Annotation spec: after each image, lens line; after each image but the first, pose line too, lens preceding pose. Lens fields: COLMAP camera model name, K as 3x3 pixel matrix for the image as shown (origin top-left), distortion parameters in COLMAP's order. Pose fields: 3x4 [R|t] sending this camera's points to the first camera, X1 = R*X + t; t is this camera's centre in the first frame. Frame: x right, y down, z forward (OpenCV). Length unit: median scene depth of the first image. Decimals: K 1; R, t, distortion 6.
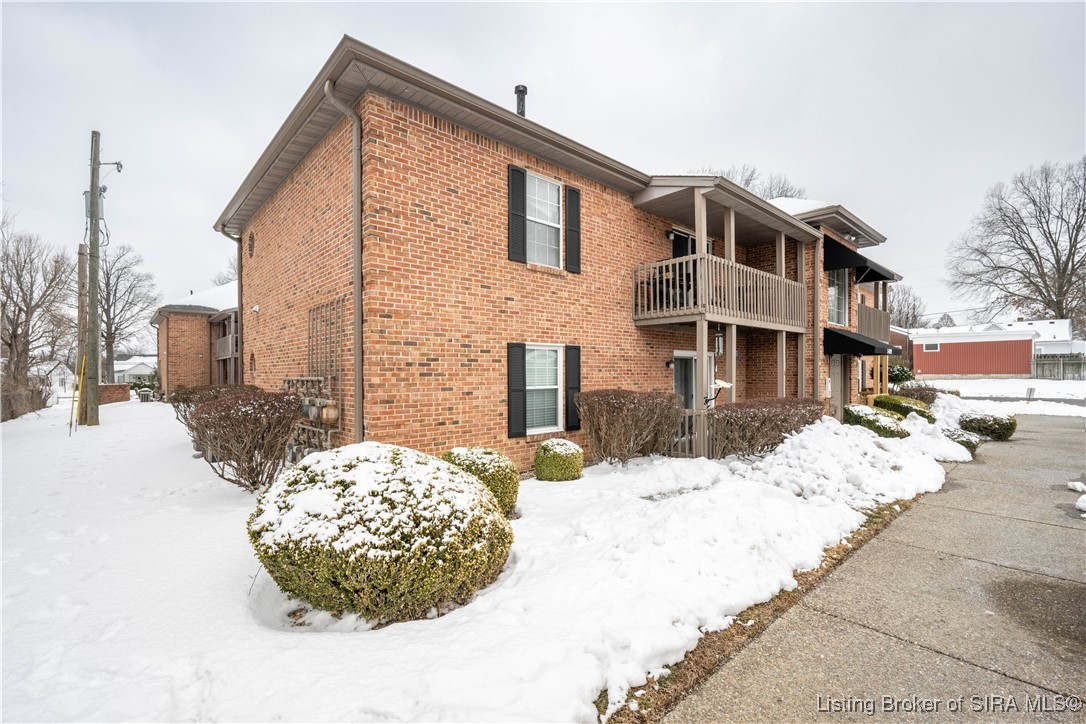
lens RADIAL K [[492.4, 0, 542.8], [0, 492.4, 361.8], [0, 0, 1]] dist [0.001564, 0.000140]
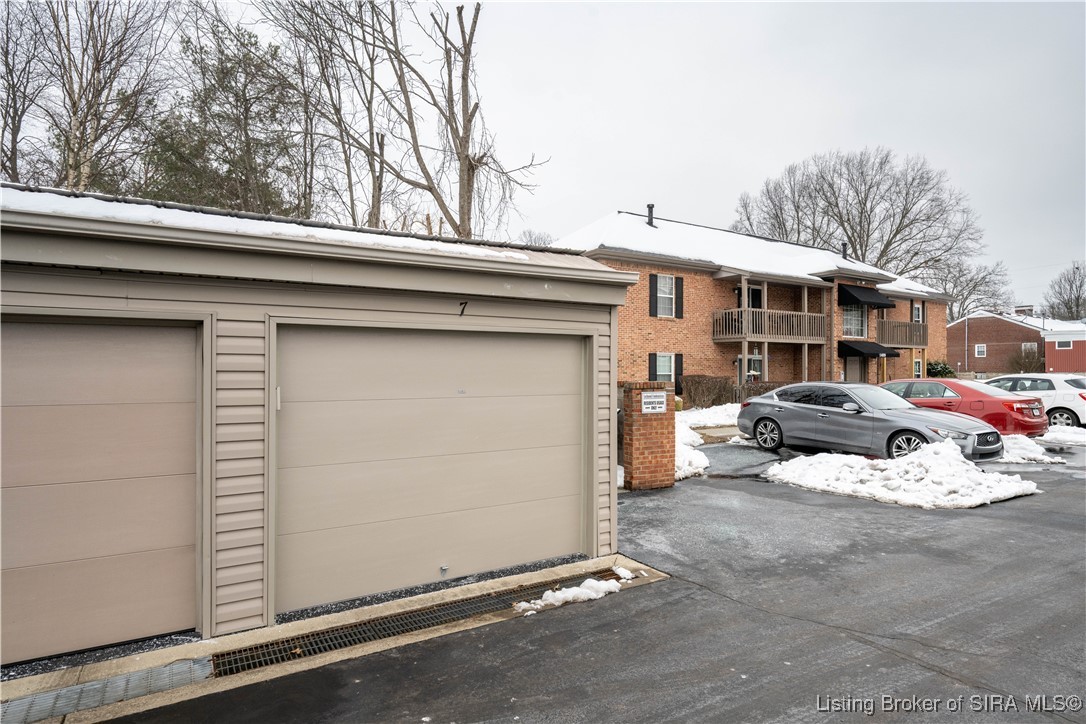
lens RADIAL K [[592.5, 0, 543.4], [0, 592.5, 359.0], [0, 0, 1]] dist [0.001994, 0.000221]
pose [[0.984154, 0.004233, -0.177266, -0.055290], [-0.003264, 0.999978, 0.005757, -0.021326], [0.177286, -0.005087, 0.984146, -1.476769]]
